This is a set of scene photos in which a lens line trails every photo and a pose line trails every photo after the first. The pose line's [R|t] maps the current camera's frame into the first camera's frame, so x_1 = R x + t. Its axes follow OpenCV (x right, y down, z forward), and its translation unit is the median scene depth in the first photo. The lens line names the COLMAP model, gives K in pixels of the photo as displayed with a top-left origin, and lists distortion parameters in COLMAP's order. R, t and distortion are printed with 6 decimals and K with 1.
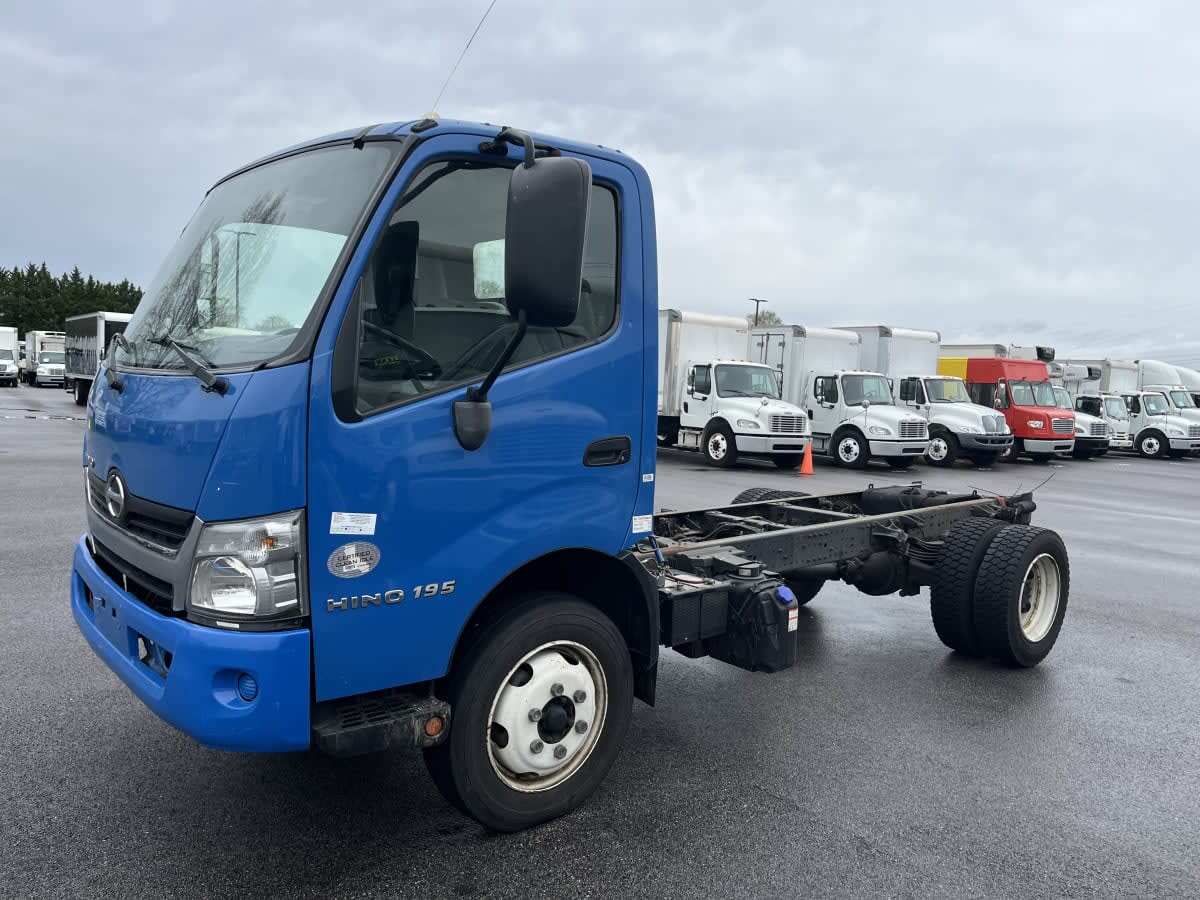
lens RADIAL K [[947.7, 0, 600.8], [0, 947.7, 457.9], [0, 0, 1]] dist [0.035092, 0.004634]
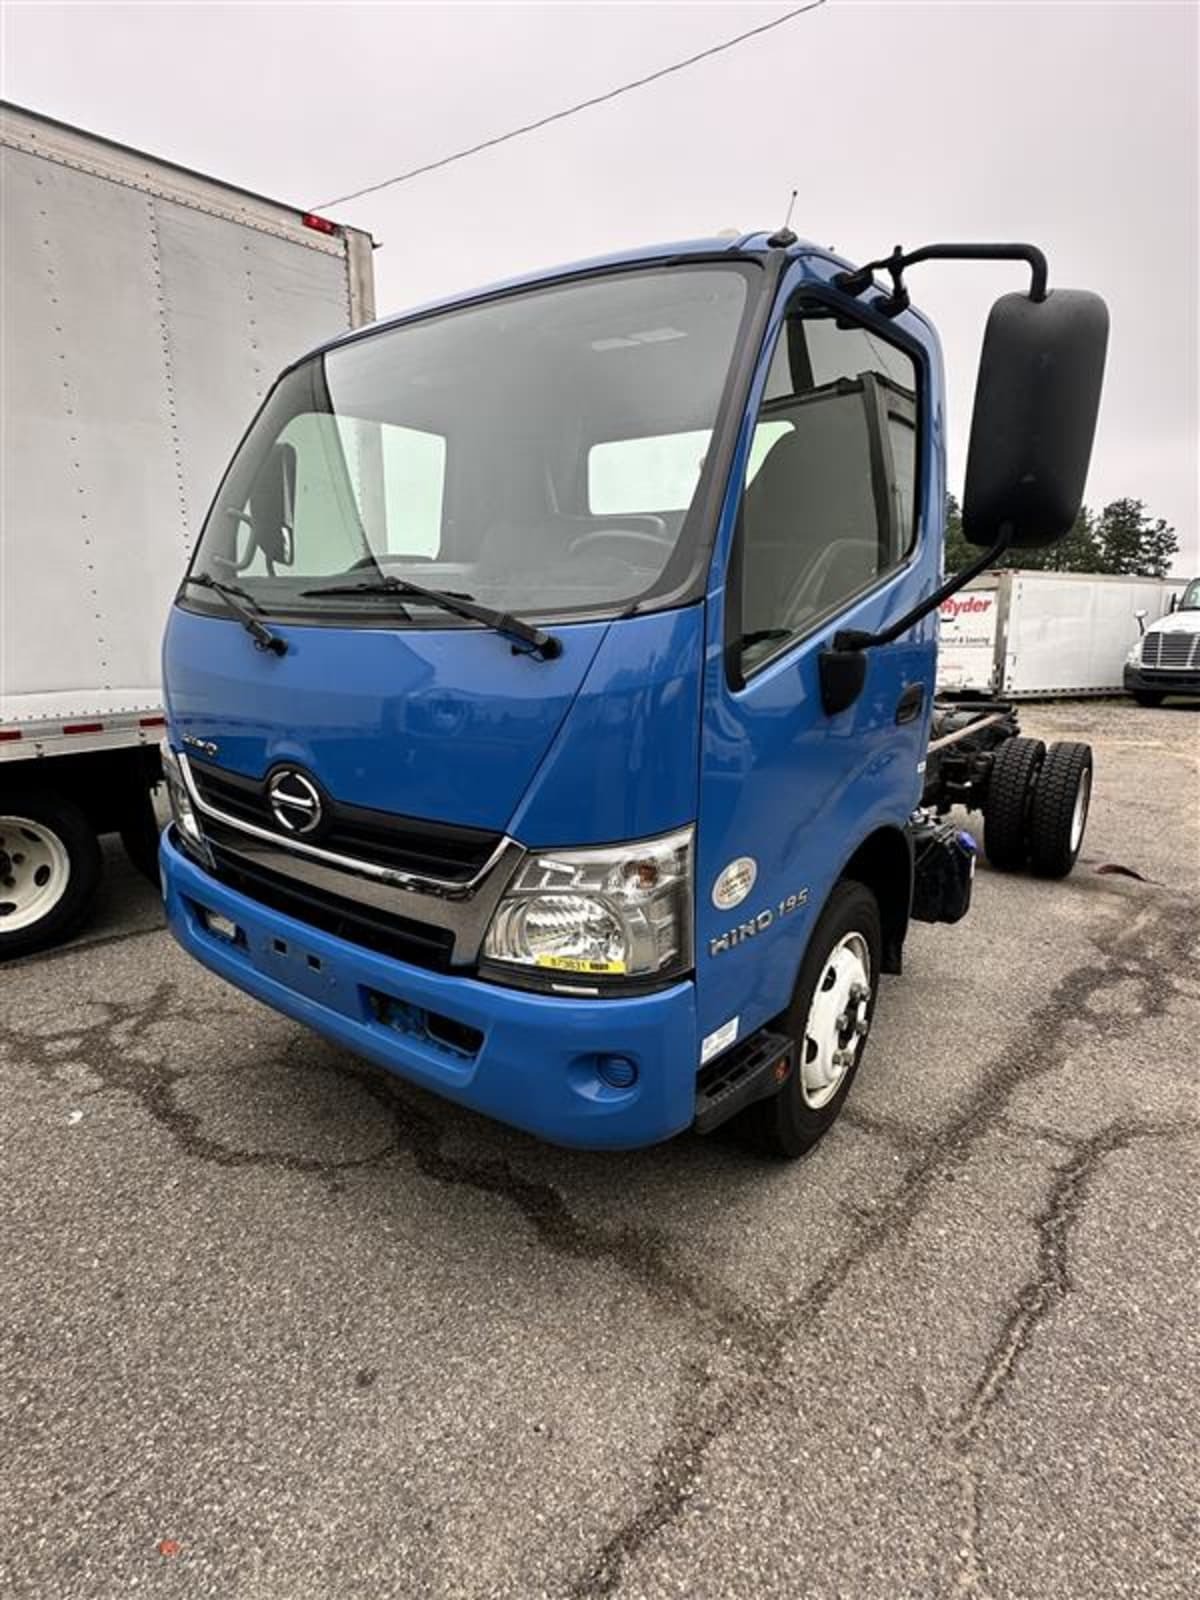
lens RADIAL K [[818.0, 0, 589.6], [0, 818.0, 809.7], [0, 0, 1]] dist [-0.010911, -0.000442]
pose [[0.980187, -0.074430, 0.183558, -0.453756], [0.044275, 0.985596, 0.163220, -0.050866], [-0.193063, -0.151859, 0.969363, 0.407258]]
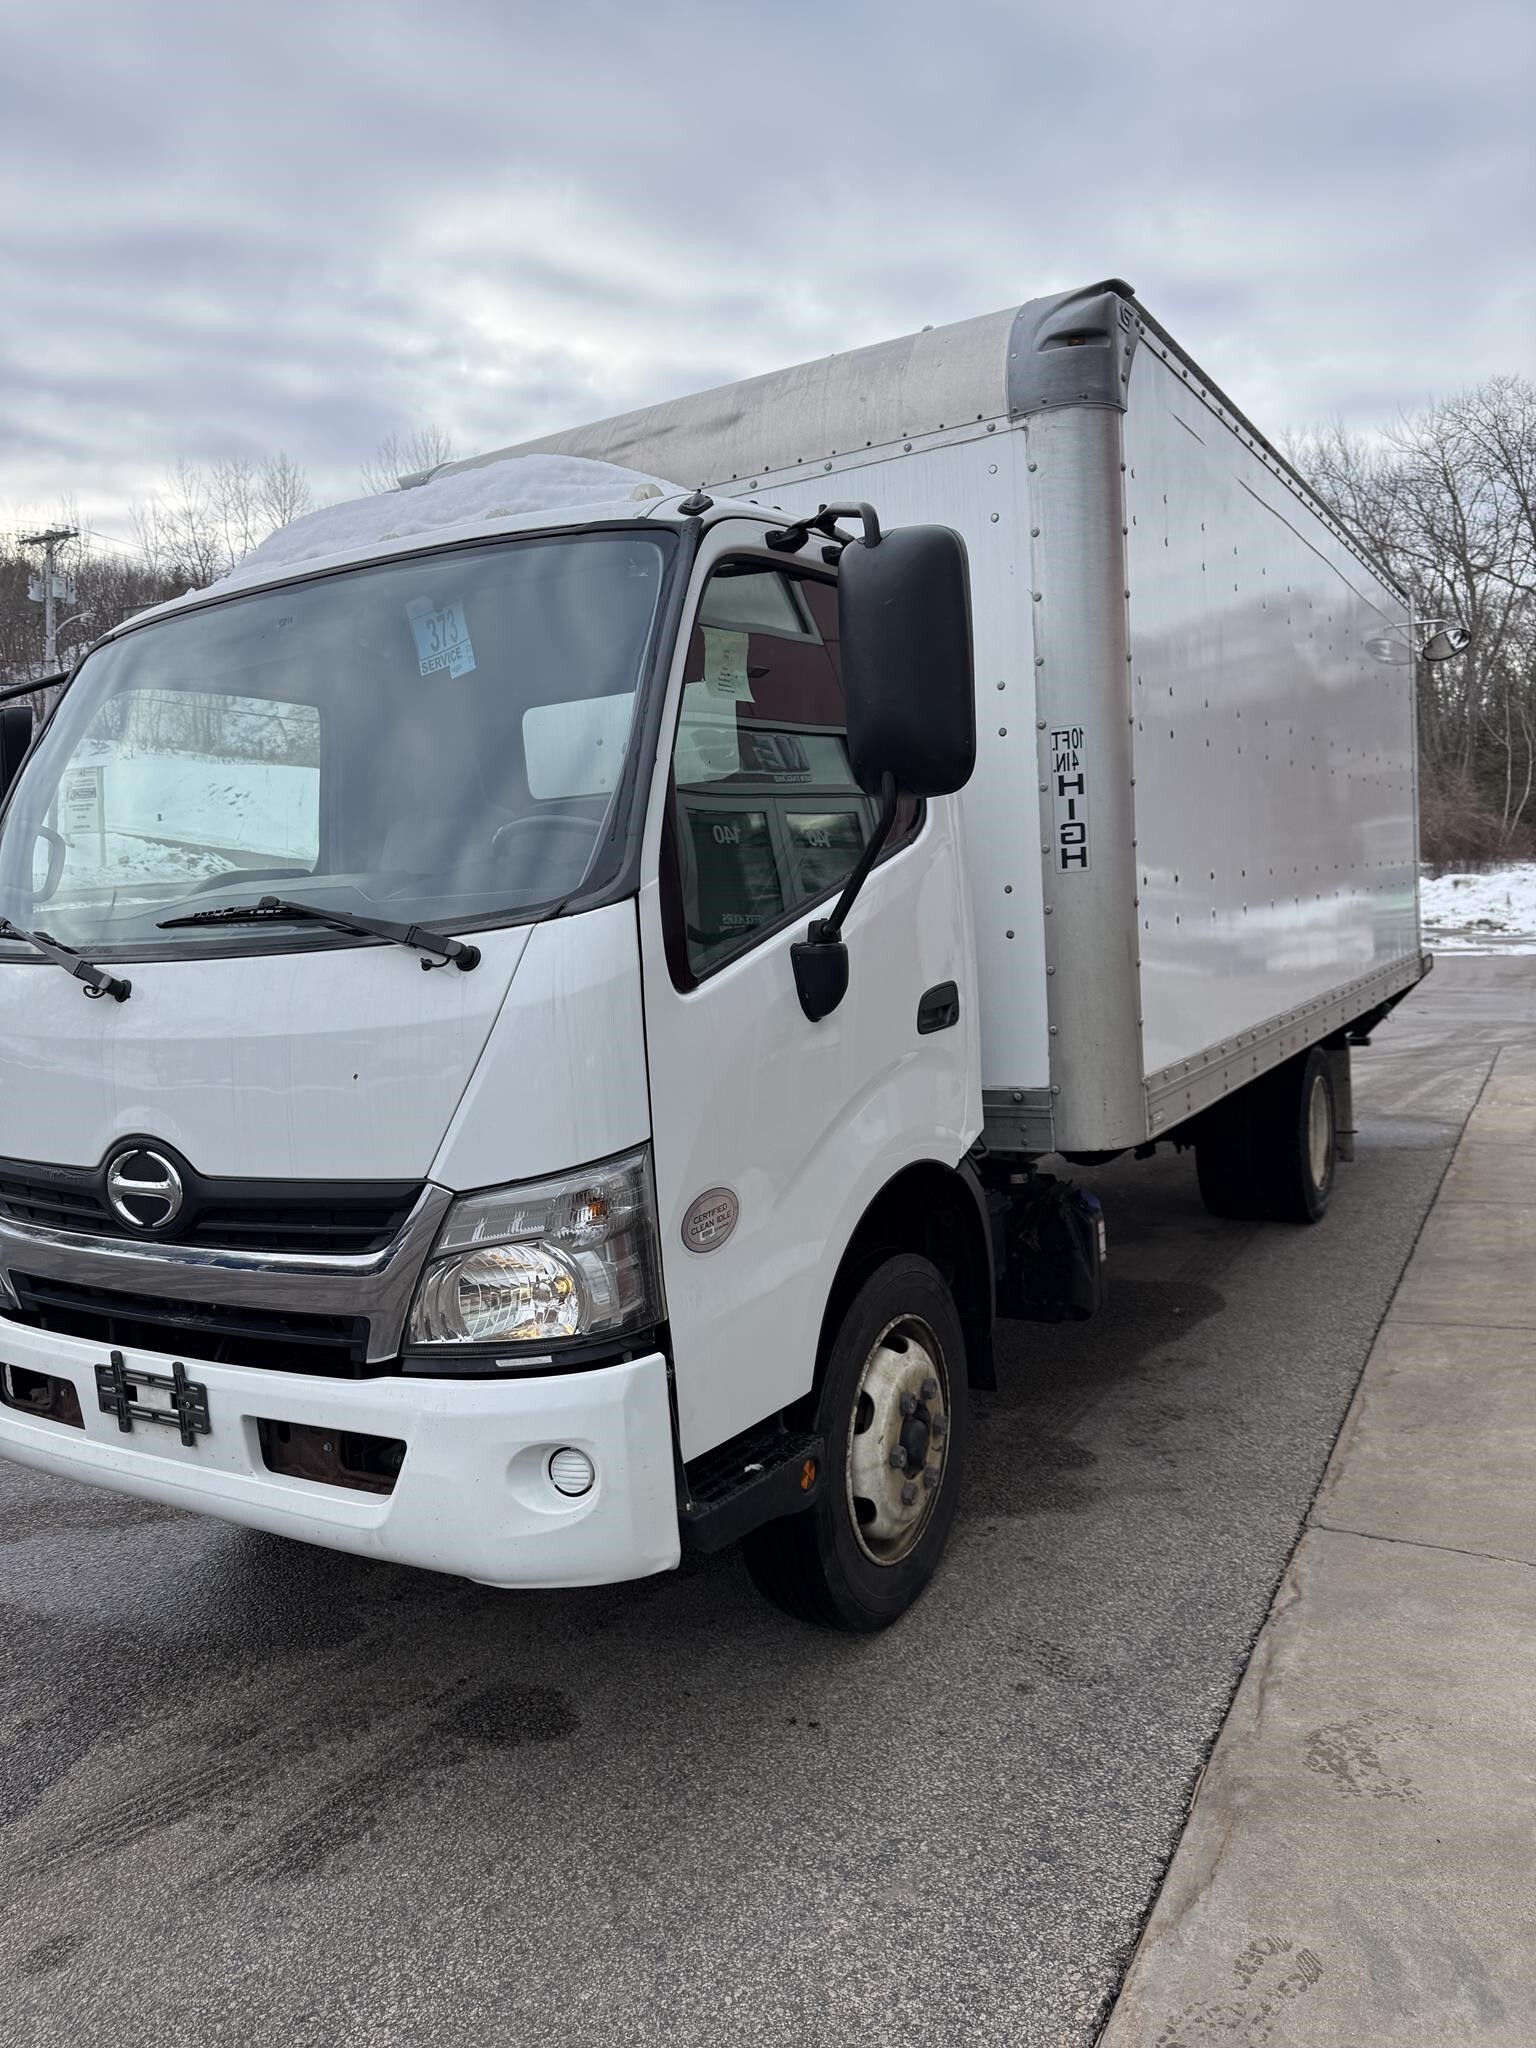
lens RADIAL K [[1456.1, 0, 763.3], [0, 1456.1, 1033.5], [0, 0, 1]] dist [0.050271, -0.012477]
pose [[0.944400, -0.116921, 0.307309, -0.474382], [0.123172, 0.992385, -0.000955, -0.004233], [-0.304857, 0.038754, 0.951609, 0.098378]]
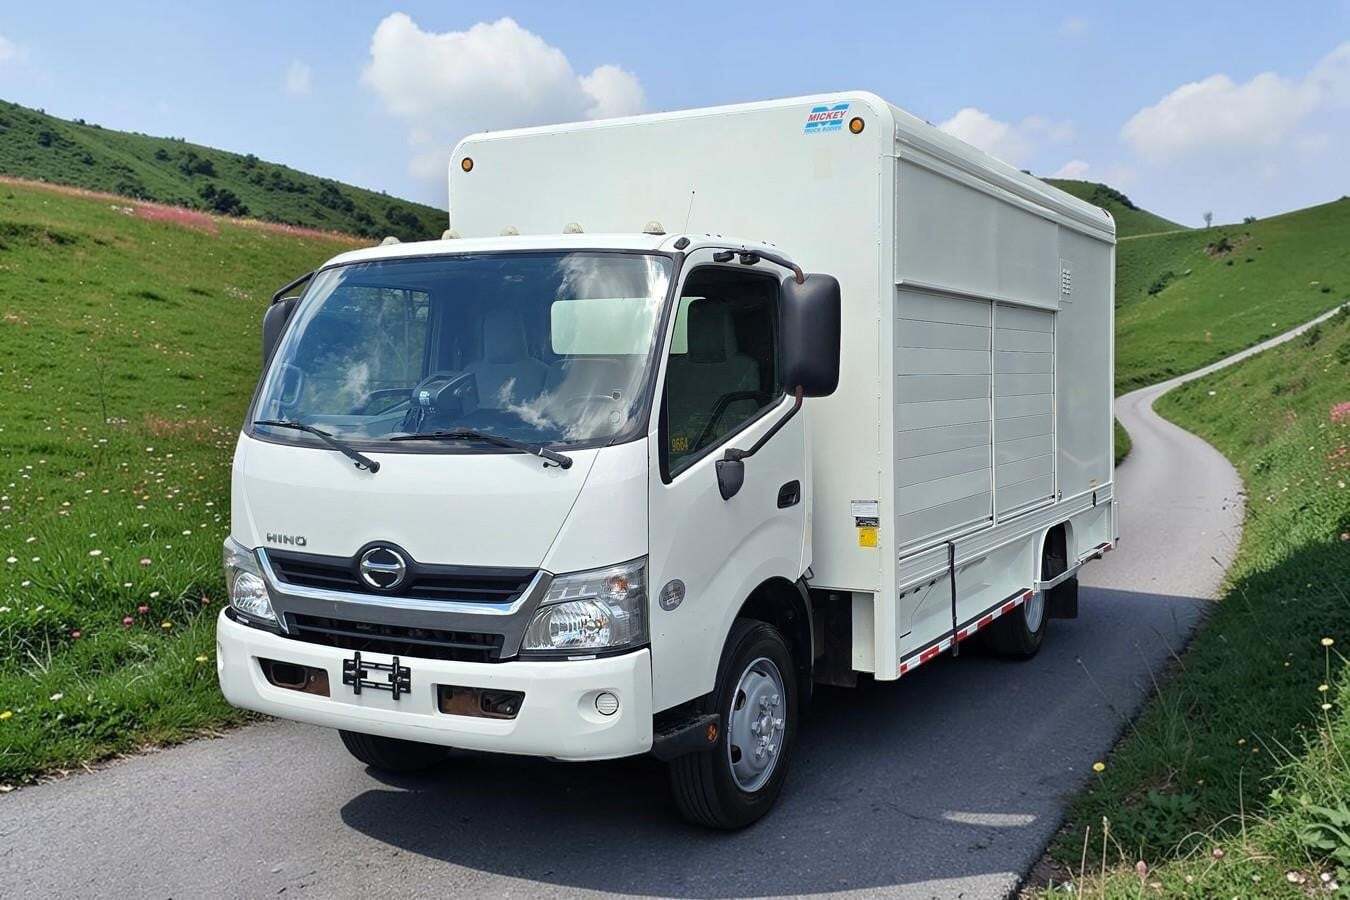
lens RADIAL K [[1399.0, 0, 762.6], [0, 1399.0, 382.0], [0, 0, 1]] dist [0.020226, 0.000000]
pose [[0.917044, -0.036656, 0.397097, -0.824534], [0.070999, 0.994865, -0.072128, -0.027304], [-0.392414, 0.094338, 0.914938, -0.709537]]
